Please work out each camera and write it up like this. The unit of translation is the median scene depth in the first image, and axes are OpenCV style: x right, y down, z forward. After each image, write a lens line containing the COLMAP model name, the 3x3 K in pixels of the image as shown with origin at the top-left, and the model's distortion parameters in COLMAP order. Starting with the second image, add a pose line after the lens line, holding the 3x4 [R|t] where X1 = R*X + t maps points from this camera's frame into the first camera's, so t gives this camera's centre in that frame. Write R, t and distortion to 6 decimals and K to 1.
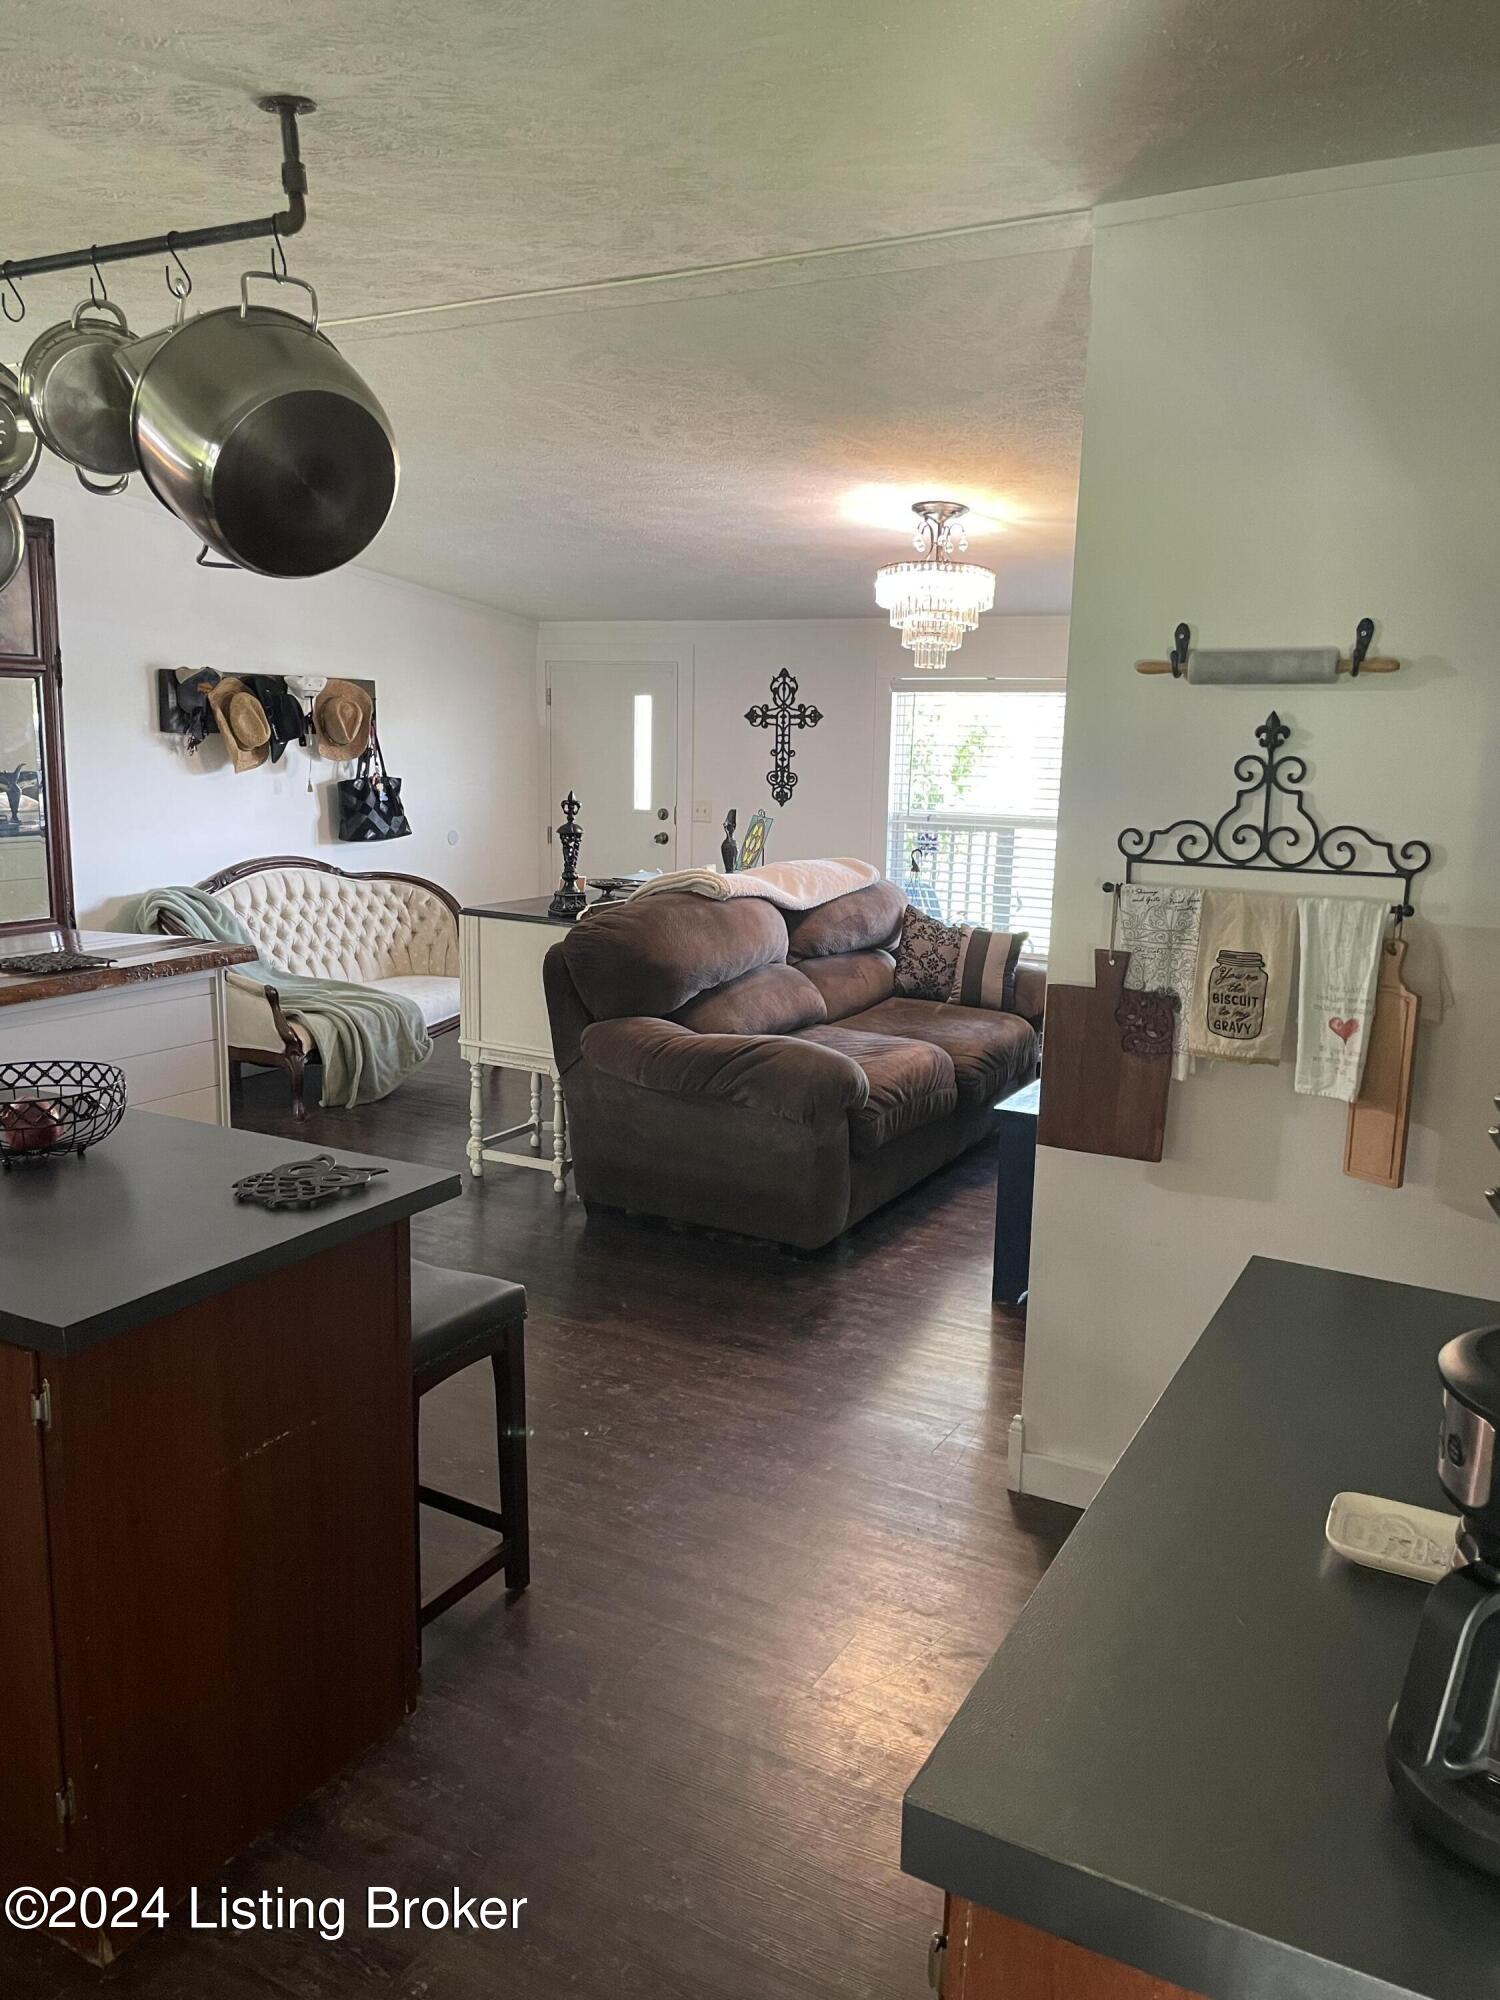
lens RADIAL K [[1515.0, 0, 750.0], [0, 1515.0, 1000.0], [0, 0, 1]] dist [0.050391, 0.000438]
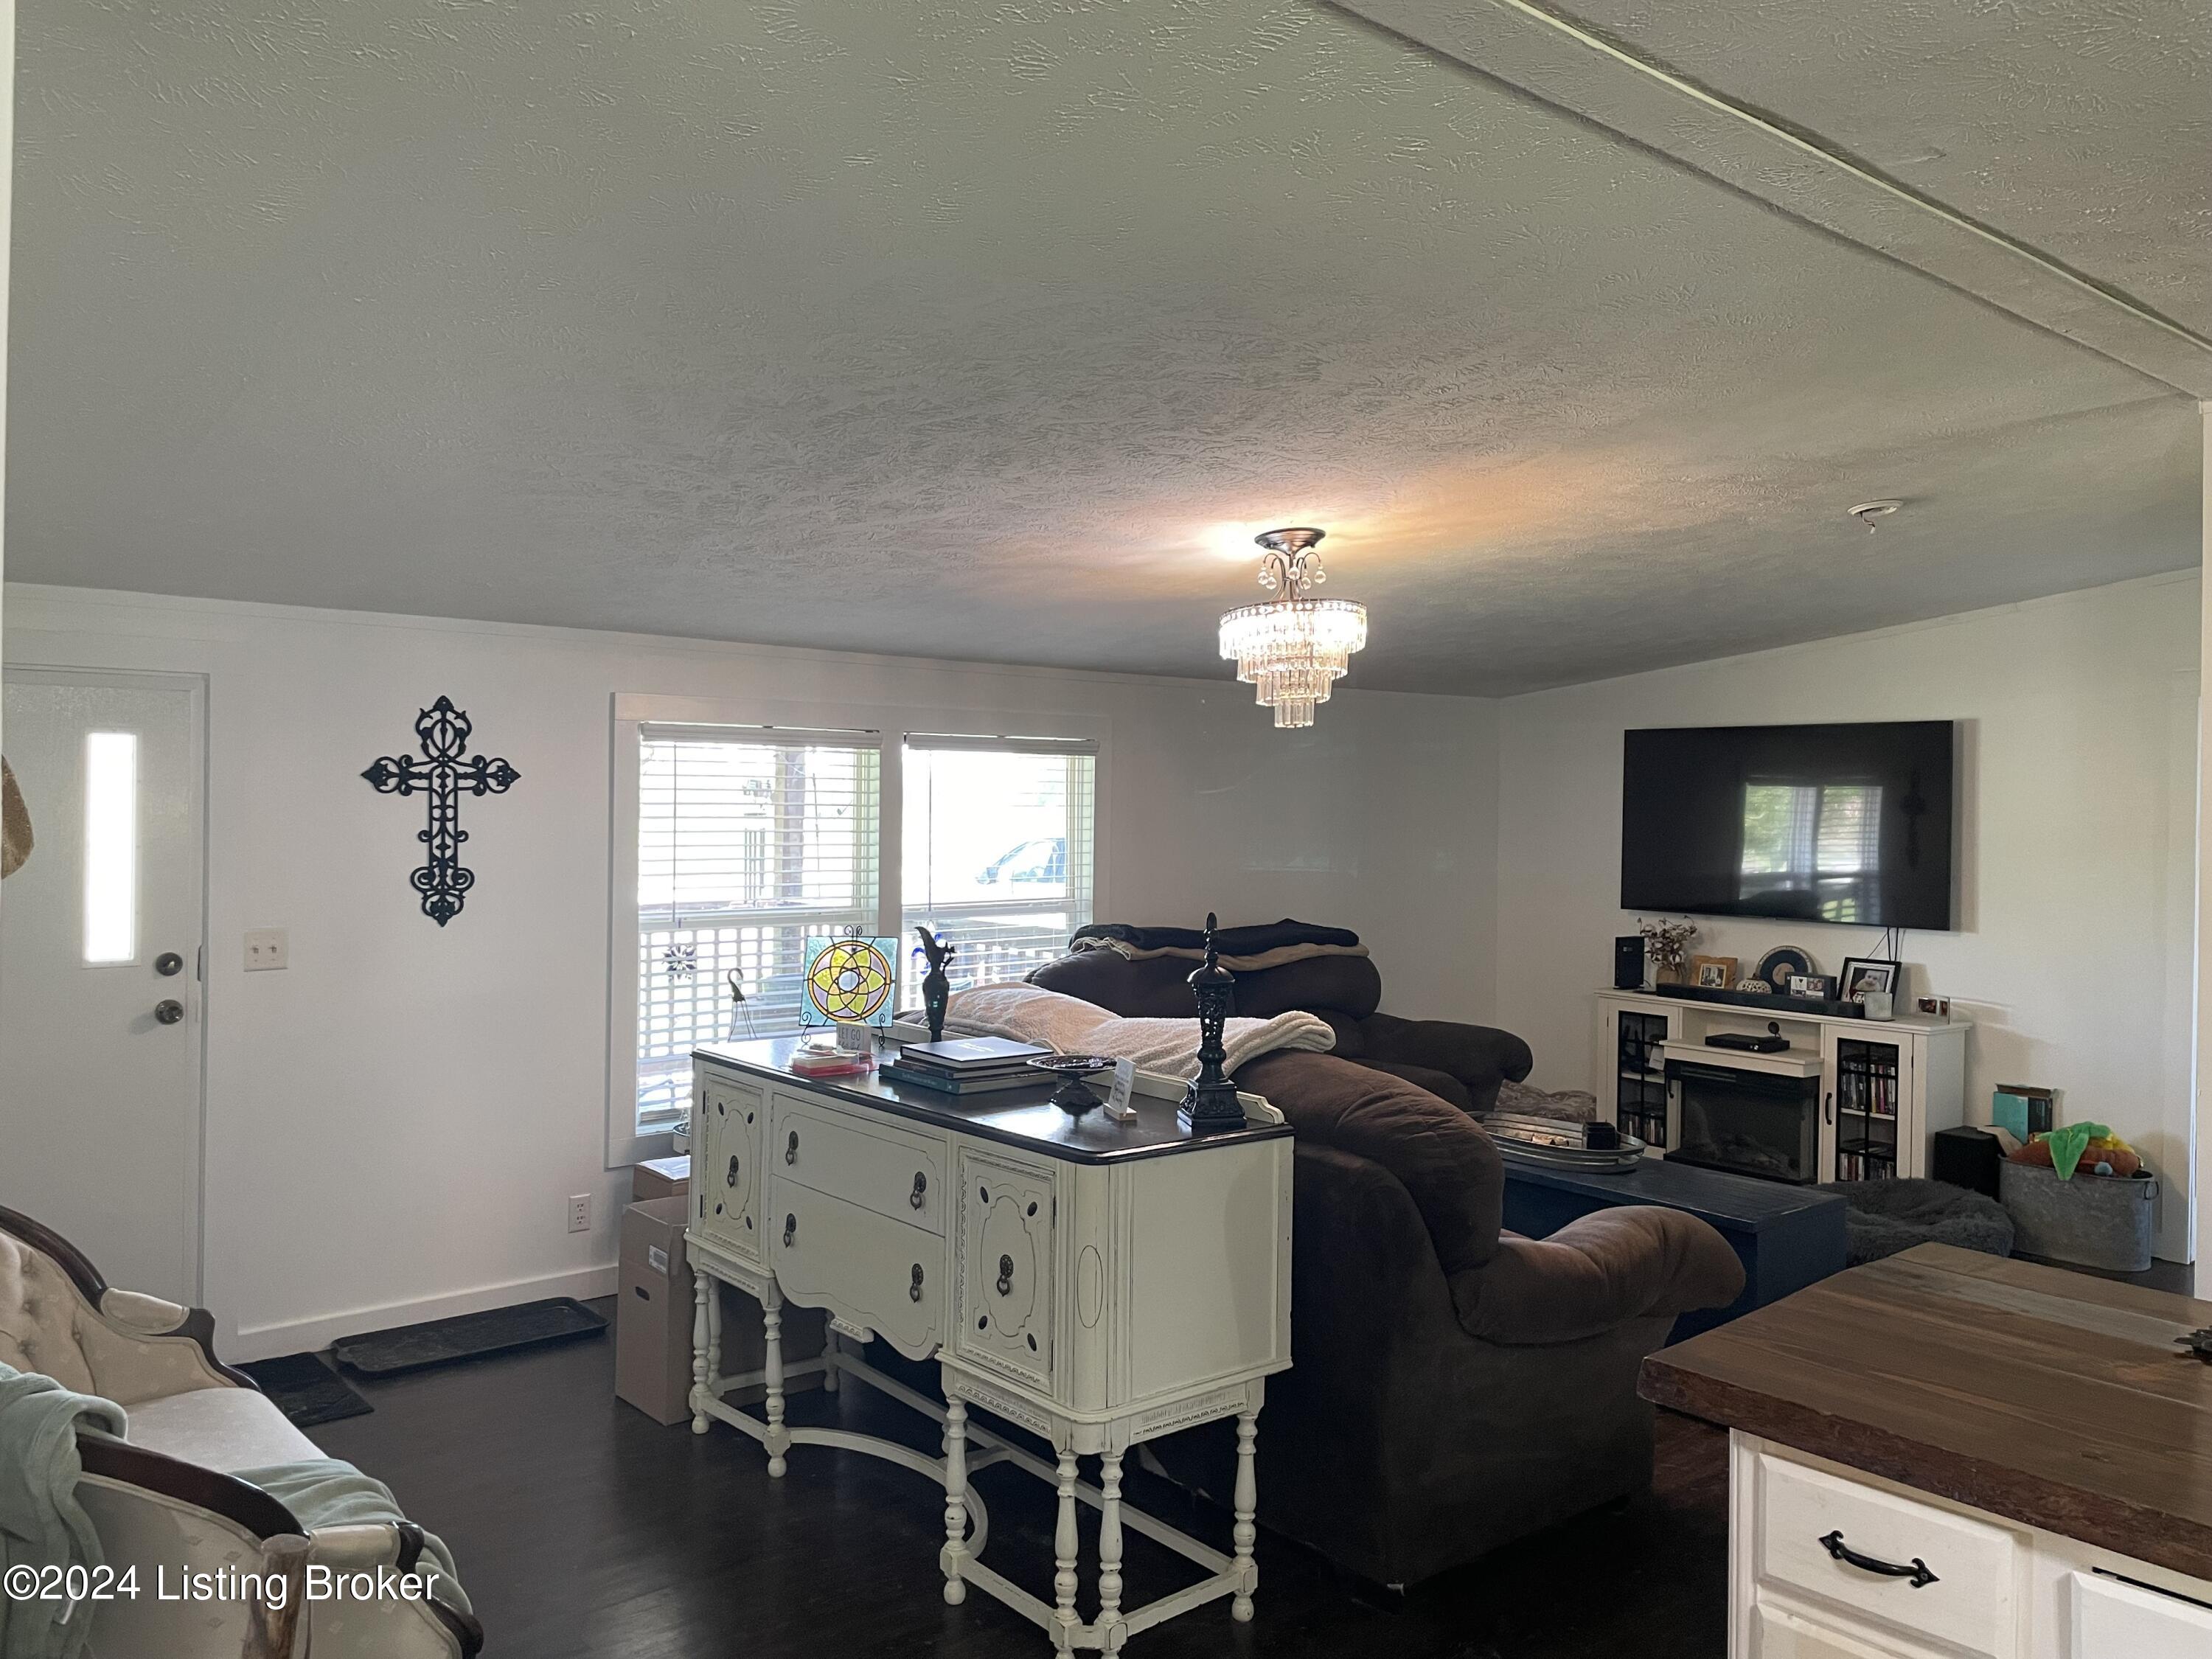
lens RADIAL K [[1675.6, 0, 1106.0], [0, 1675.6, 829.5], [0, 0, 1]] dist [0.050391, 0.000438]
pose [[0.363824, -0.036342, 0.930758, -0.497361], [0.162181, 0.986447, -0.024879, -0.107667], [-0.917240, 0.160003, 0.364788, 0.525184]]
